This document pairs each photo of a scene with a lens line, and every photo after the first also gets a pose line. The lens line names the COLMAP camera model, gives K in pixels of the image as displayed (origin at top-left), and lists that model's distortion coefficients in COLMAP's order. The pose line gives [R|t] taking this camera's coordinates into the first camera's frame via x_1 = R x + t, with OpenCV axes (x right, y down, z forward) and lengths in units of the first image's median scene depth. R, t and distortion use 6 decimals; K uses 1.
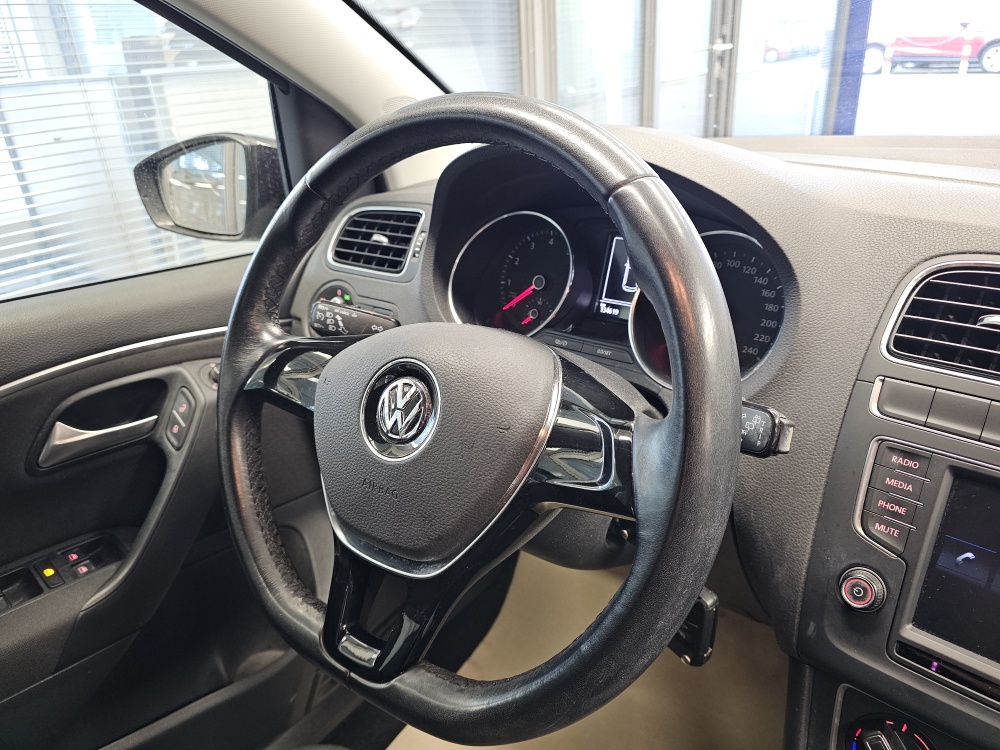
lens RADIAL K [[686.5, 0, 496.6], [0, 686.5, 371.8], [0, 0, 1]] dist [0.032863, -0.039018]
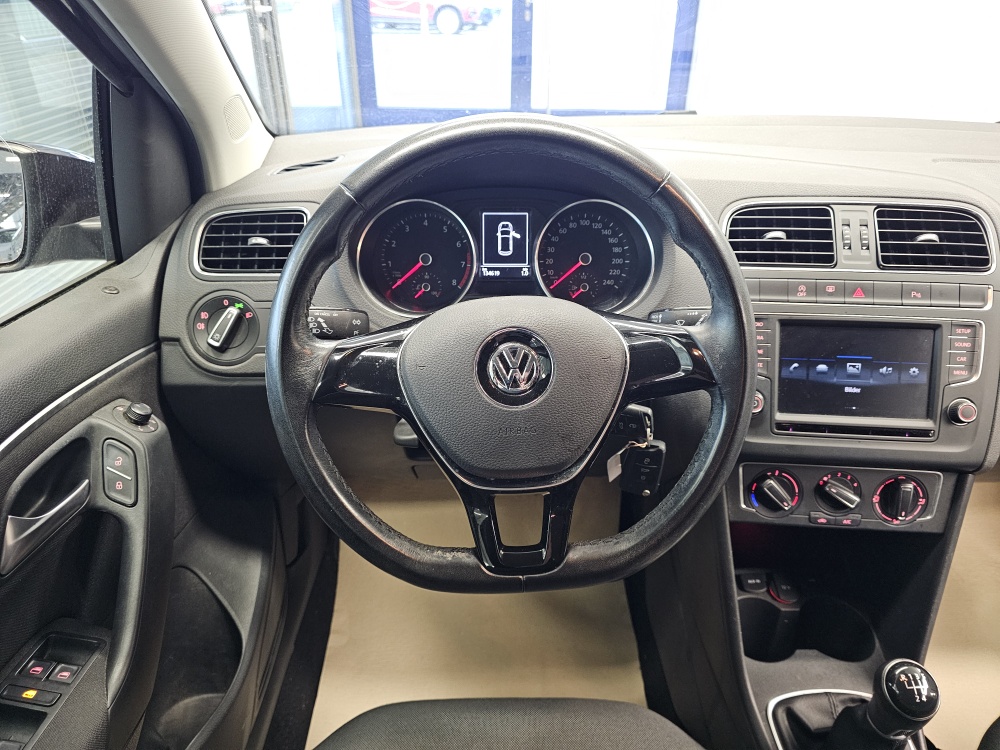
lens RADIAL K [[686.5, 0, 501.6], [0, 686.5, 383.6], [0, 0, 1]] dist [0.032863, -0.039018]
pose [[0.780631, -0.256730, 0.569829, -0.637754], [0.215603, 0.966388, 0.140033, -0.071980], [-0.586627, 0.013542, 0.809744, -0.013662]]
